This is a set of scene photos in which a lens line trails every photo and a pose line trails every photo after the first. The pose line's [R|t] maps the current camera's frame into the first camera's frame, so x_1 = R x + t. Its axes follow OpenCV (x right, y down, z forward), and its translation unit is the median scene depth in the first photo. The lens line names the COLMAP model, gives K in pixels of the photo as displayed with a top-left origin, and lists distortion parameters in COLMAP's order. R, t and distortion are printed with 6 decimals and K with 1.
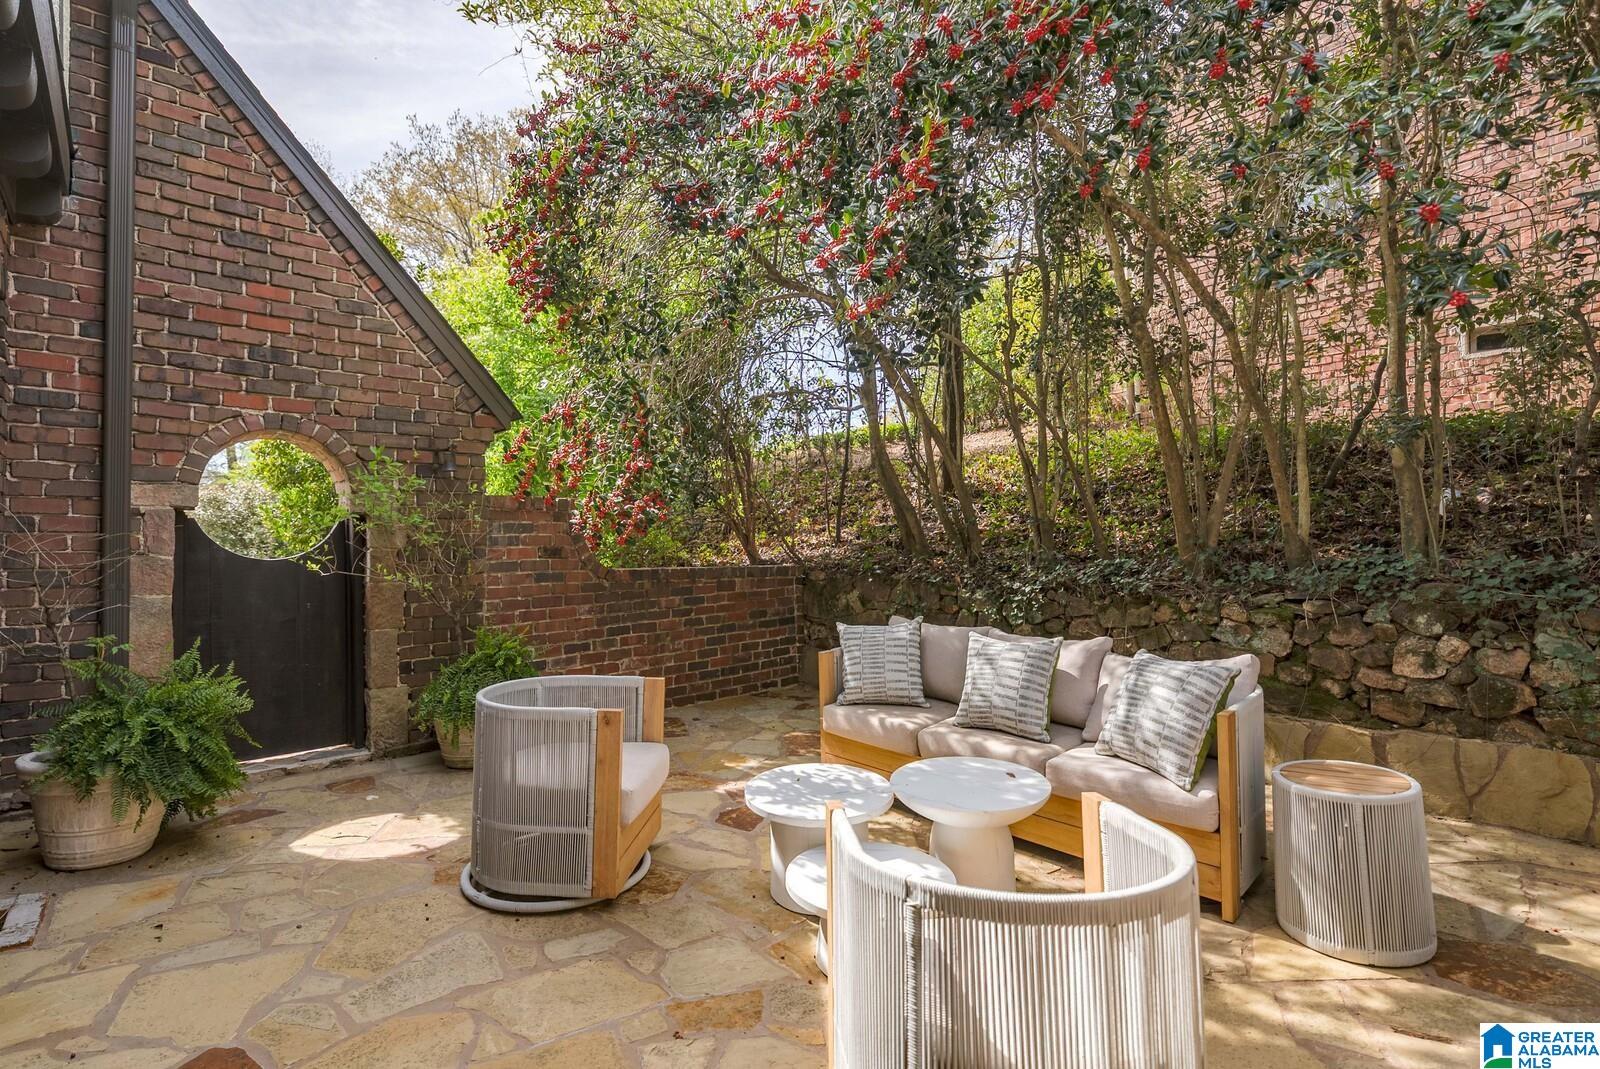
lens RADIAL K [[770.7, 0, 810.1], [0, 770.7, 533.7], [0, 0, 1]] dist [0.001619, -0.000819]
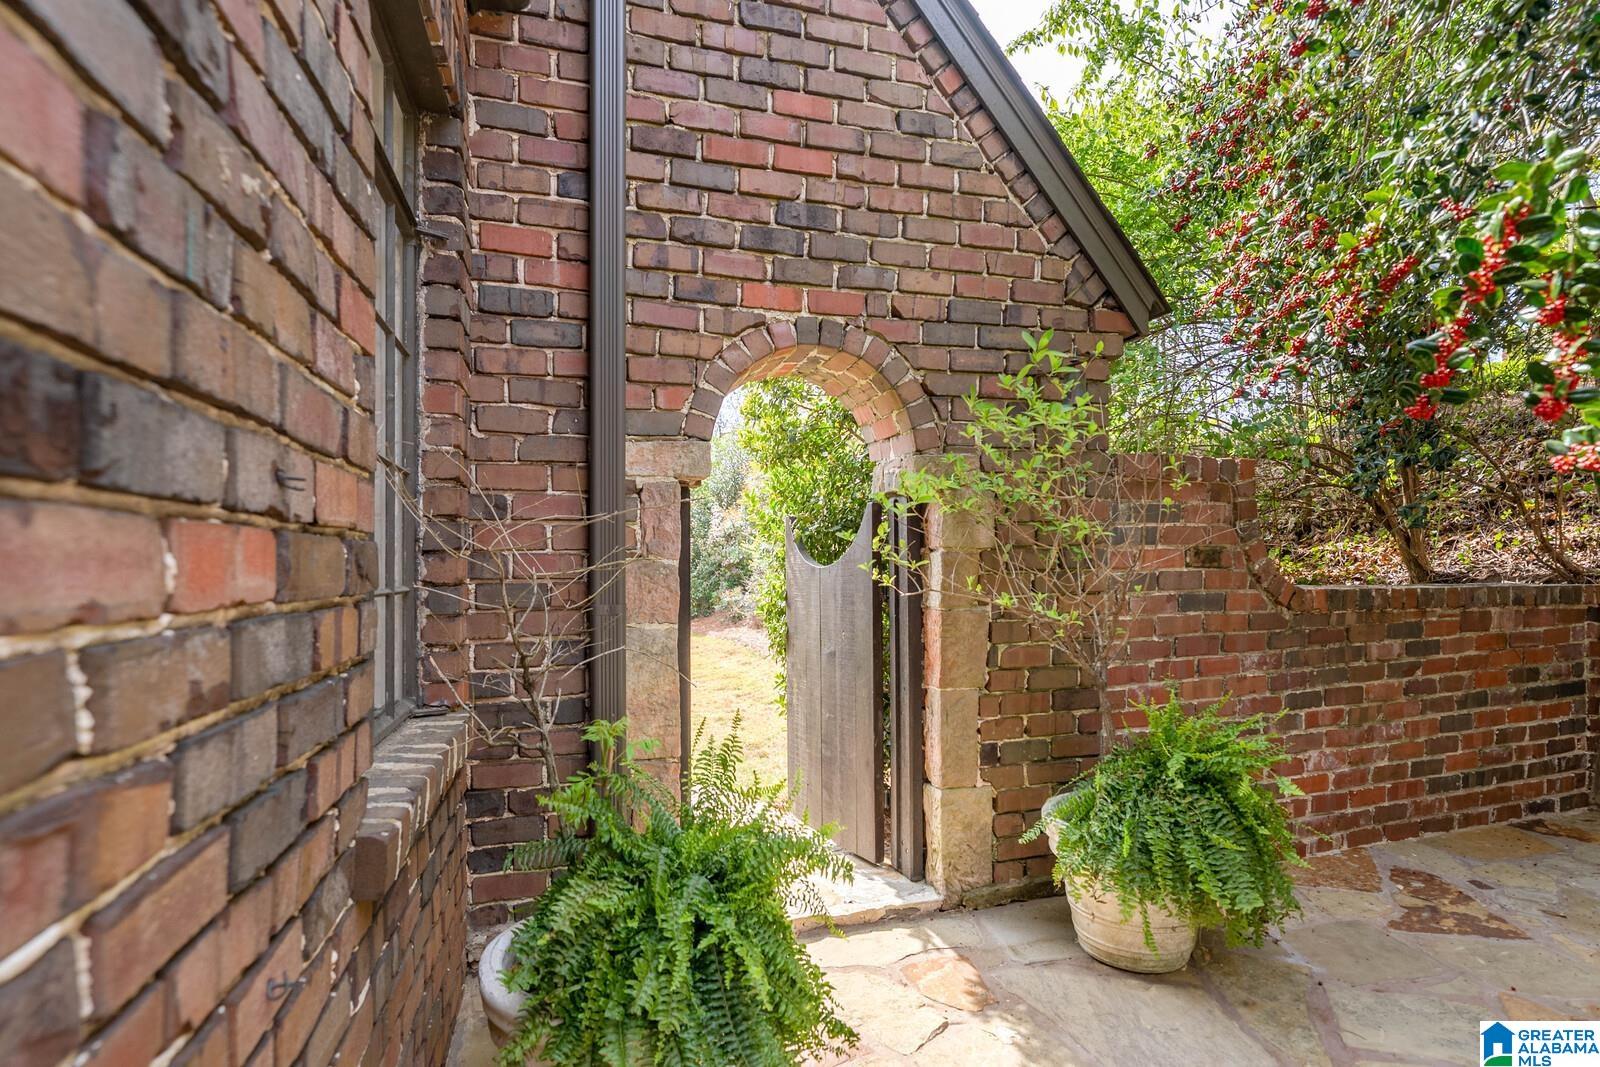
lens RADIAL K [[770.7, 0, 785.1], [0, 770.7, 562.0], [0, 0, 1]] dist [0.001619, -0.000819]
pose [[0.902513, 0.000098, -0.430663, -0.475228], [0.008111, 0.999819, 0.017226, 0.020167], [0.430587, -0.019040, 0.902348, 0.475227]]
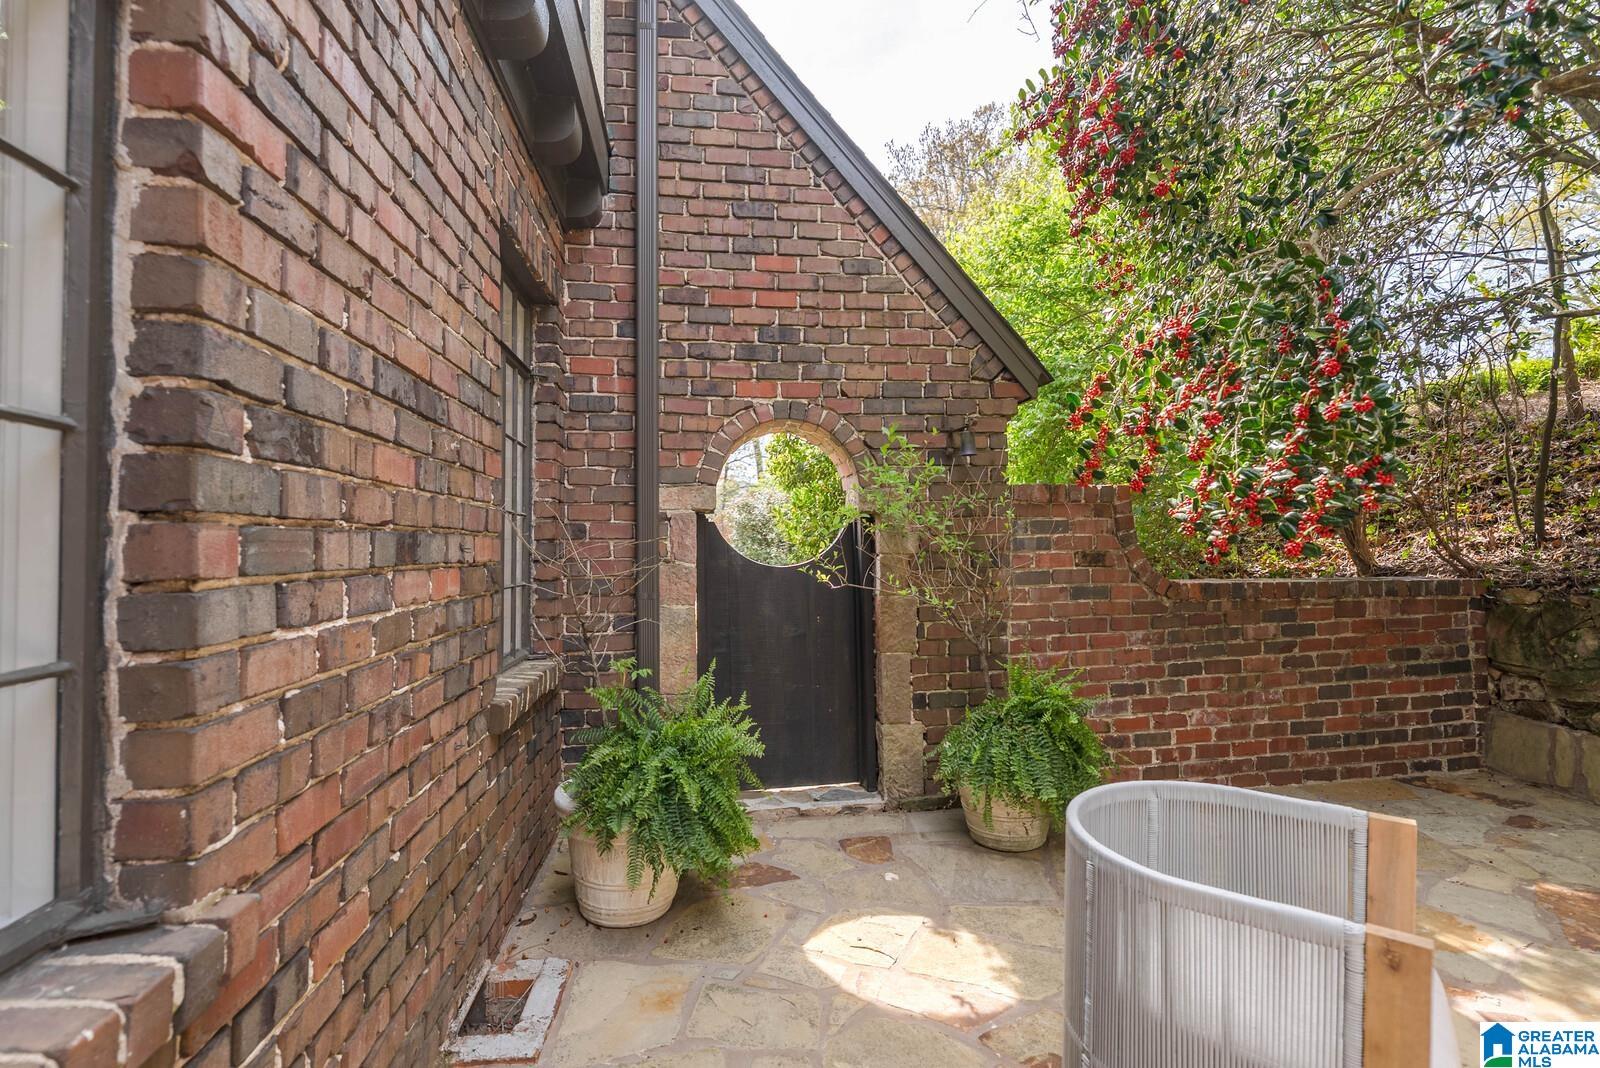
lens RADIAL K [[770.7, 0, 803.0], [0, 770.7, 521.7], [0, 0, 1]] dist [0.001619, -0.000819]
pose [[0.830581, -0.018453, -0.556592, -0.197153], [0.013331, 0.999823, -0.013253, -0.006988], [0.556738, 0.003588, 0.830680, 0.294872]]
